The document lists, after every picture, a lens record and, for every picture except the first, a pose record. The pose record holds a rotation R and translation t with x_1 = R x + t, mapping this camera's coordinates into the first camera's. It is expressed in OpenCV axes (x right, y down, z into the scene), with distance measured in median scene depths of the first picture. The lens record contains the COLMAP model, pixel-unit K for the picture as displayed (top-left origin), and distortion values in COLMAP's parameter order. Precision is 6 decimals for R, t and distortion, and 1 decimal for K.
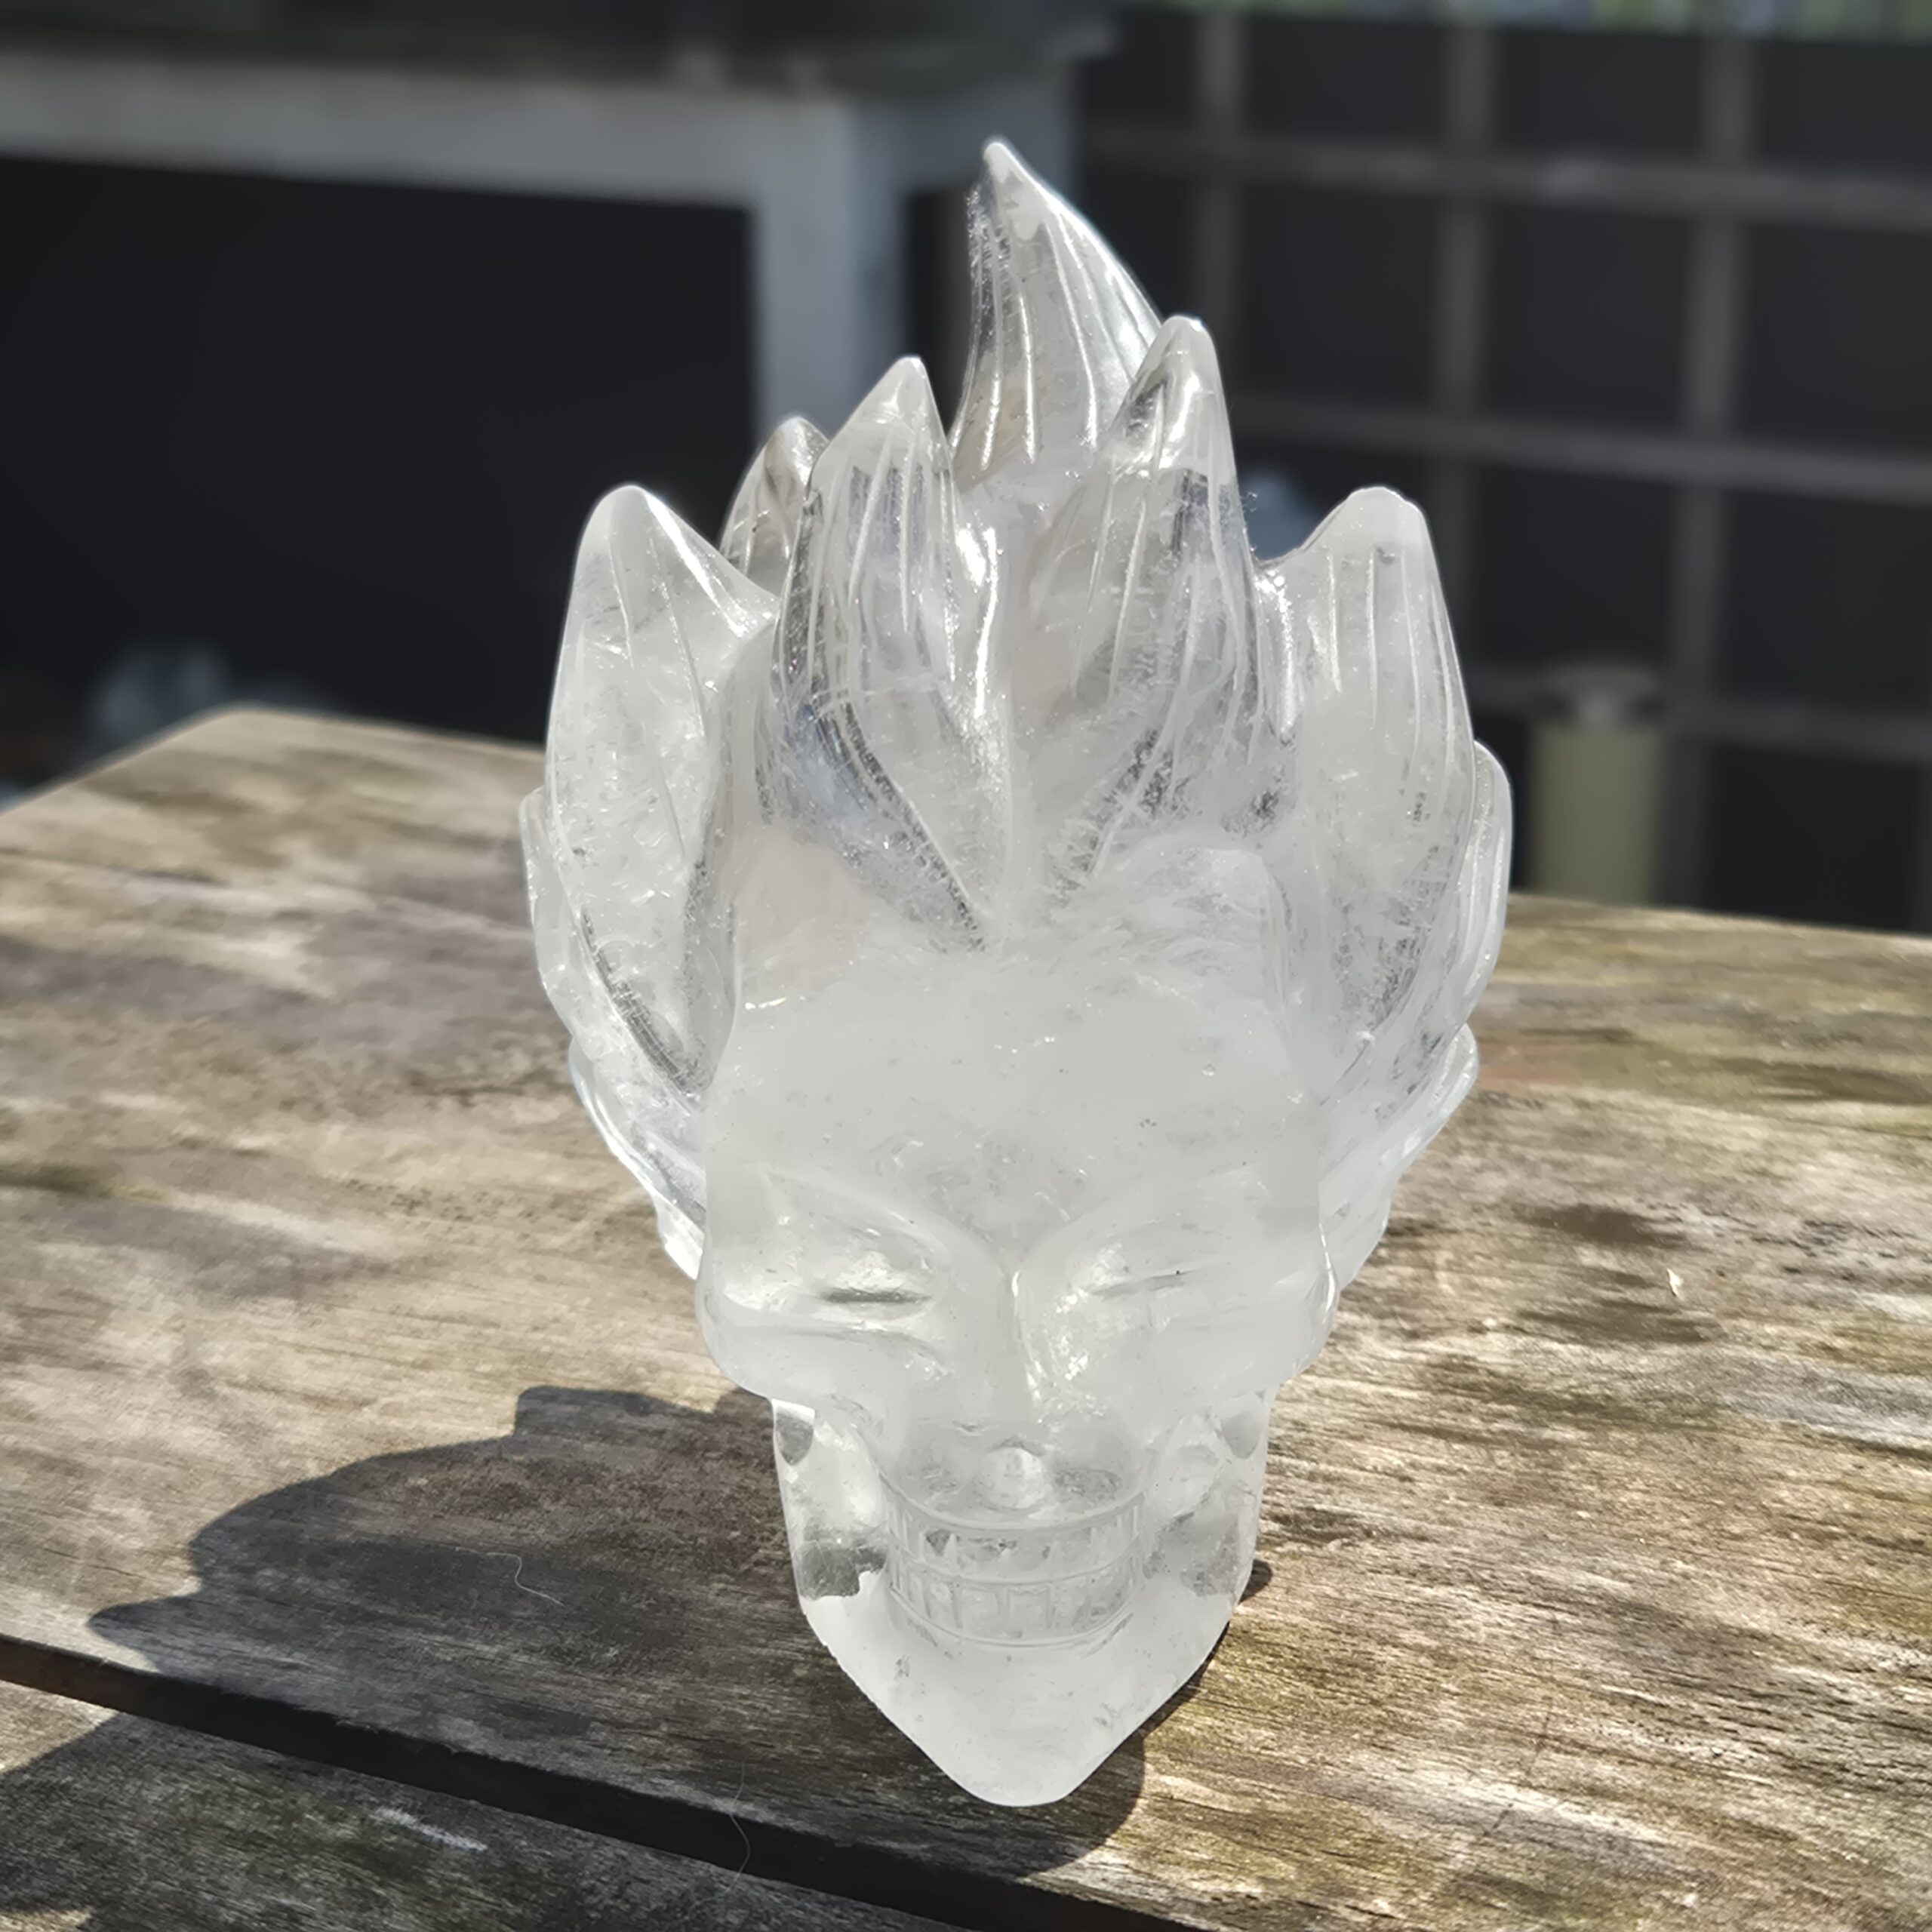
lens RADIAL K [[3939.1, 0, 953.4], [0, 3939.1, 980.4], [0, 0, 1]] dist [-0.001495, 0.000000]
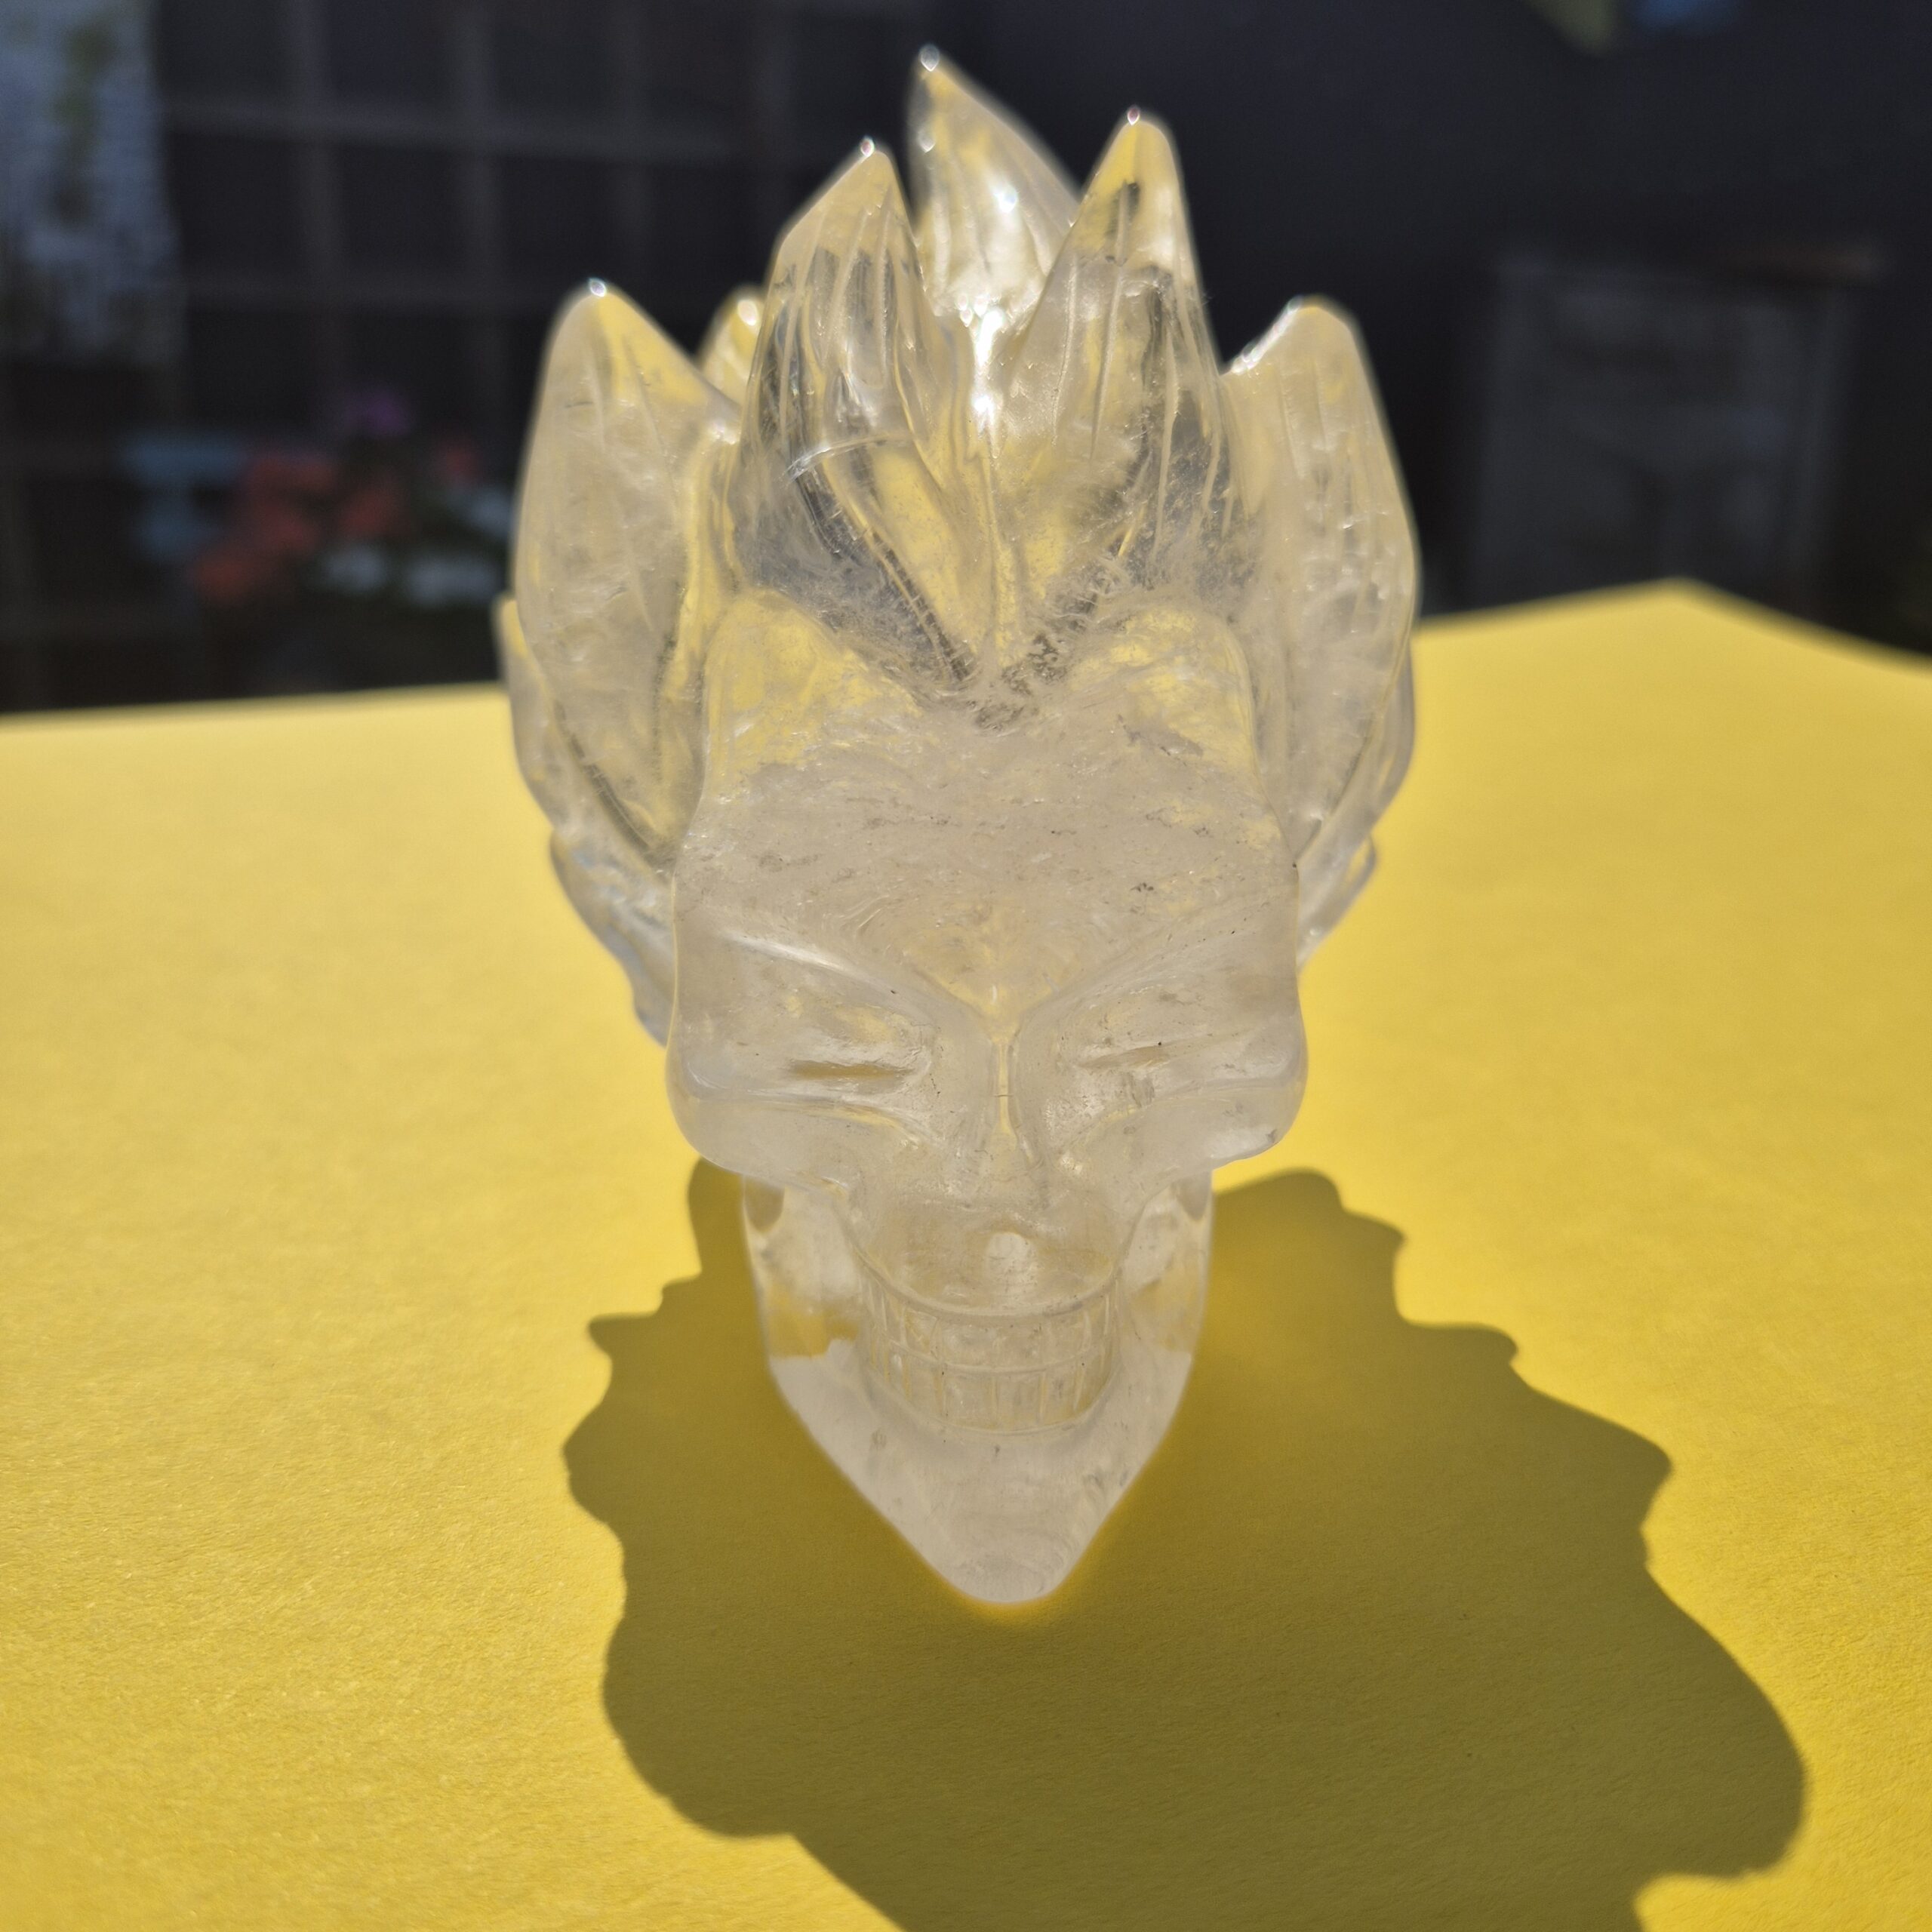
lens RADIAL K [[1837.8, 0, 965.5], [0, 1837.8, 959.9], [0, 0, 1]] dist [-0.002045, -0.001745]
pose [[0.995747, -0.002623, 0.092097, -0.032903], [-0.000077, 0.999570, 0.029307, 0.038393], [-0.092134, -0.029189, 0.995319, 0.530391]]
